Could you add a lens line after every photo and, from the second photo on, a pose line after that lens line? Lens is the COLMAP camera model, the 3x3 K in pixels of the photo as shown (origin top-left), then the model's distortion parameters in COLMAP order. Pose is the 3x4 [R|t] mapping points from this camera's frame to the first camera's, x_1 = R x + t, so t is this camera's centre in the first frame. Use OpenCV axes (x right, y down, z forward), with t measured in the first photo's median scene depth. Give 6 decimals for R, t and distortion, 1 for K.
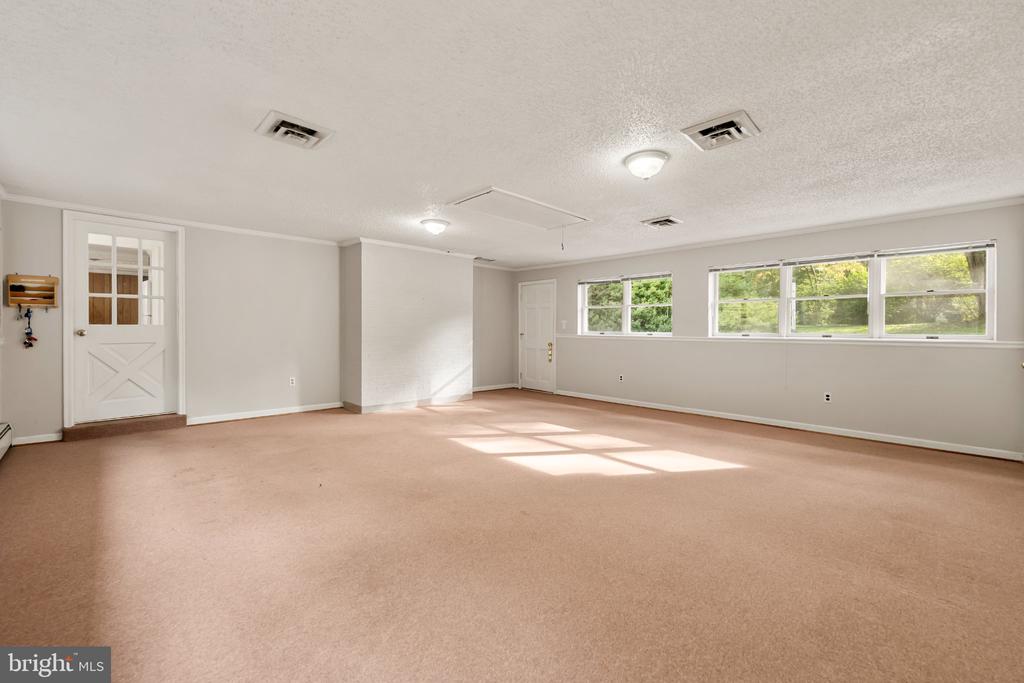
lens RADIAL K [[411.6, 0, 510.3], [0, 411.6, 336.8], [0, 0, 1]] dist [-0.000167, -0.000123]
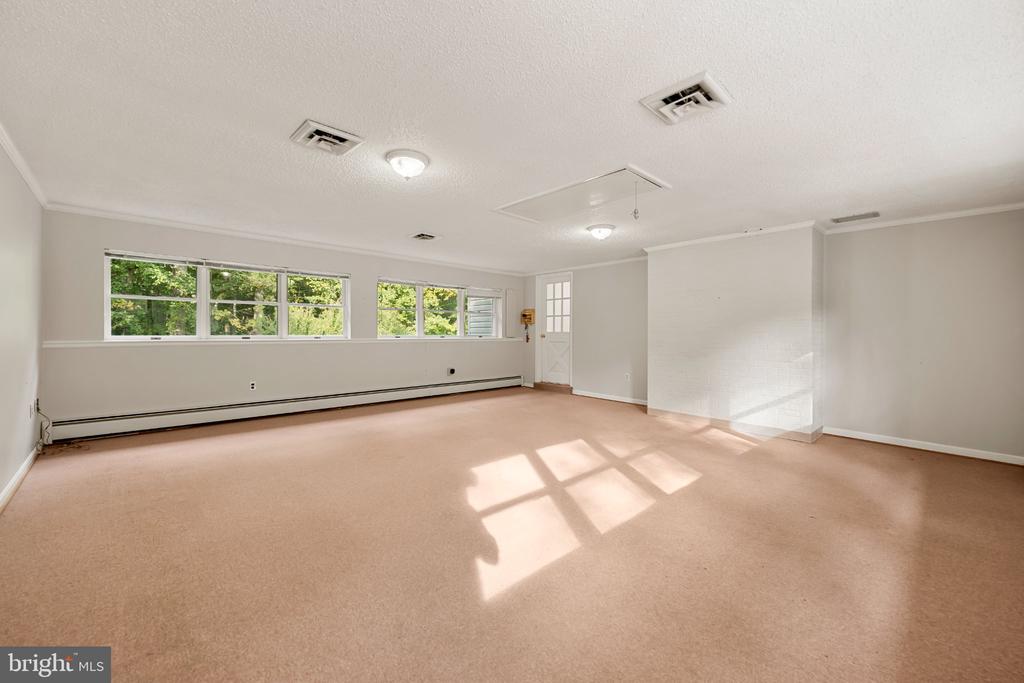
lens RADIAL K [[411.6, 0, 510.3], [0, 411.6, 336.8], [0, 0, 1]] dist [-0.000167, -0.000123]
pose [[-0.022712, -0.000047, -0.999742, 0.833019], [-0.032741, 0.999464, 0.000697, -0.000620], [0.999206, 0.032748, -0.022702, 0.800996]]
